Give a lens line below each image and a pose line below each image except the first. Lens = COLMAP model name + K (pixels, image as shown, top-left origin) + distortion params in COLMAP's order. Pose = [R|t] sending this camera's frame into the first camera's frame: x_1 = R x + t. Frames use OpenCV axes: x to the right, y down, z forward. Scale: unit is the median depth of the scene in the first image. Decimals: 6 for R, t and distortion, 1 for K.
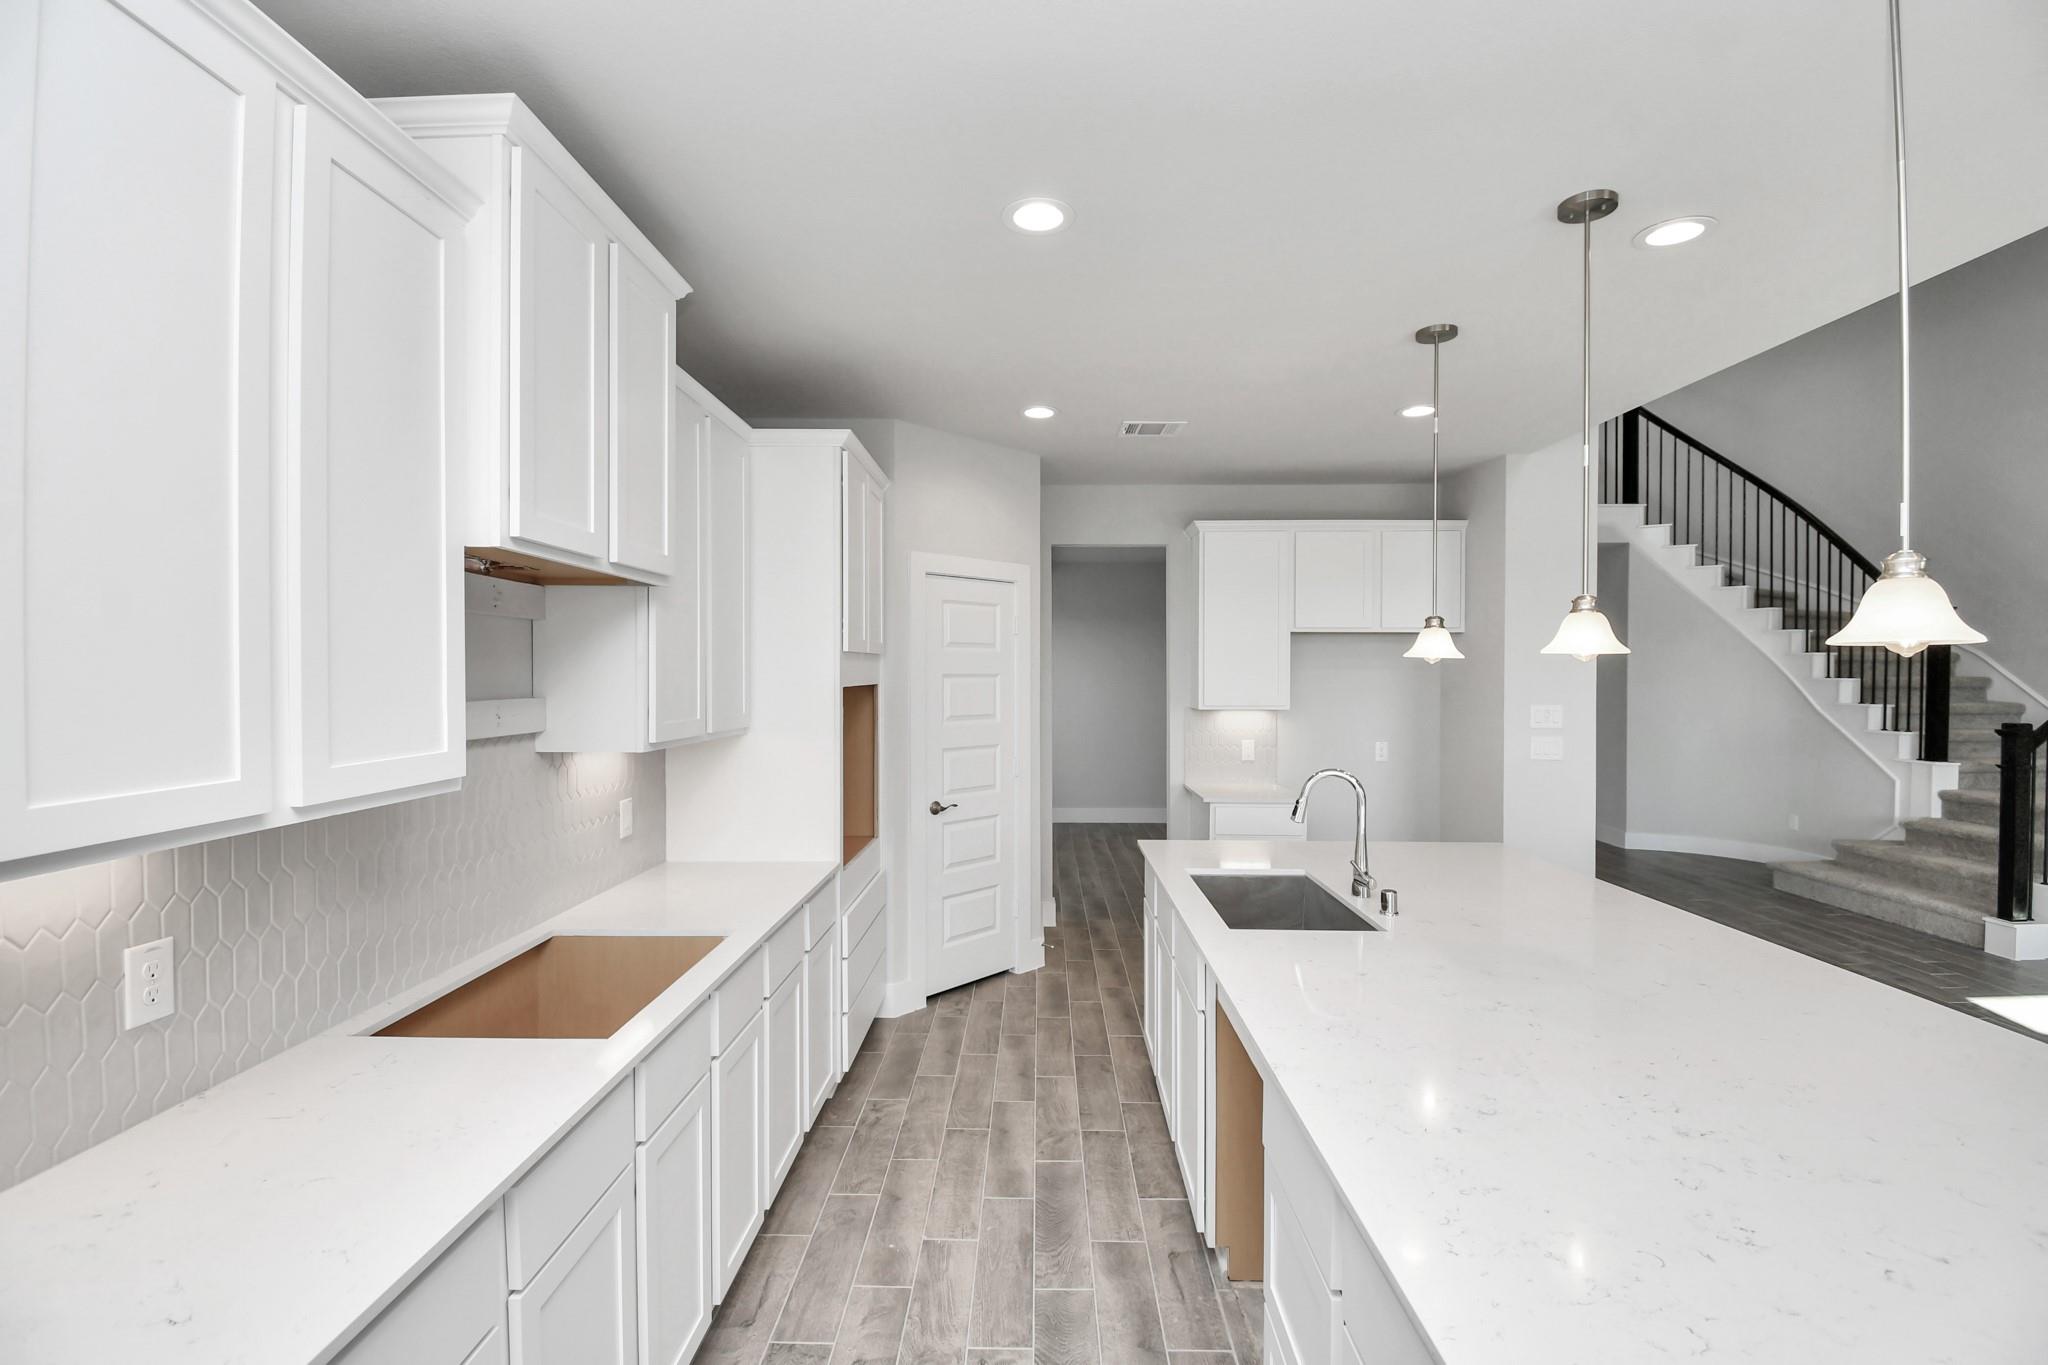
lens RADIAL K [[895.1, 0, 1028.0], [0, 895.1, 683.6], [0, 0, 1]] dist [0.020618, -0.024963]
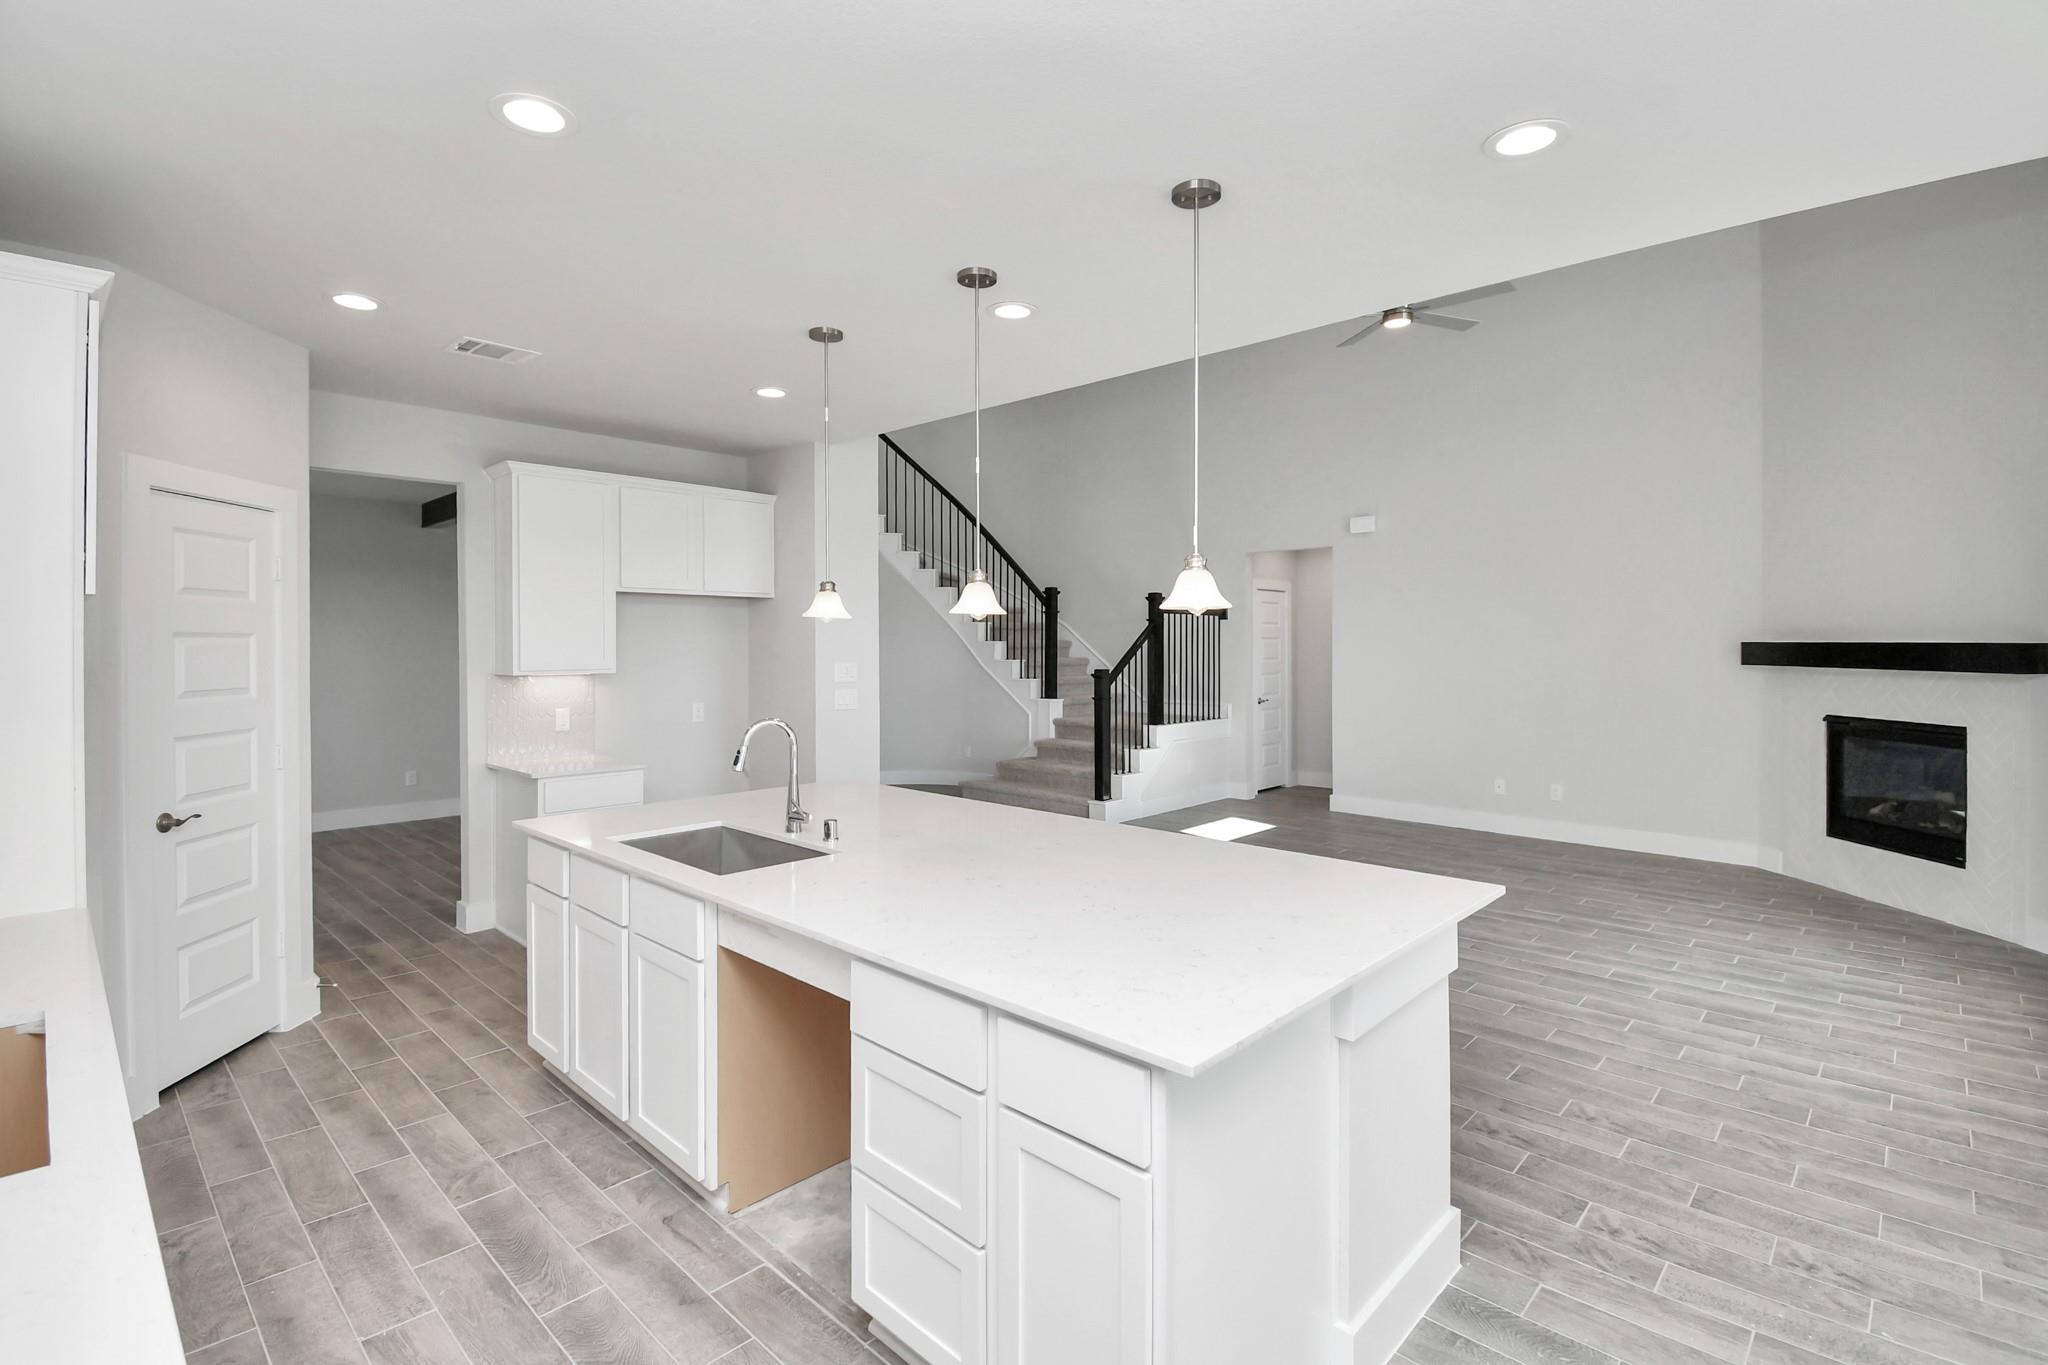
lens RADIAL K [[943.7, 0, 1020.1], [0, 943.7, 642.8], [0, 0, 1]] dist [0.024422, -0.024653]
pose [[0.680046, -0.002698, 0.733164, -0.190662], [0.010675, 0.999924, -0.006222, 0.009666], [-0.733091, 0.012058, 0.680023, 0.003266]]
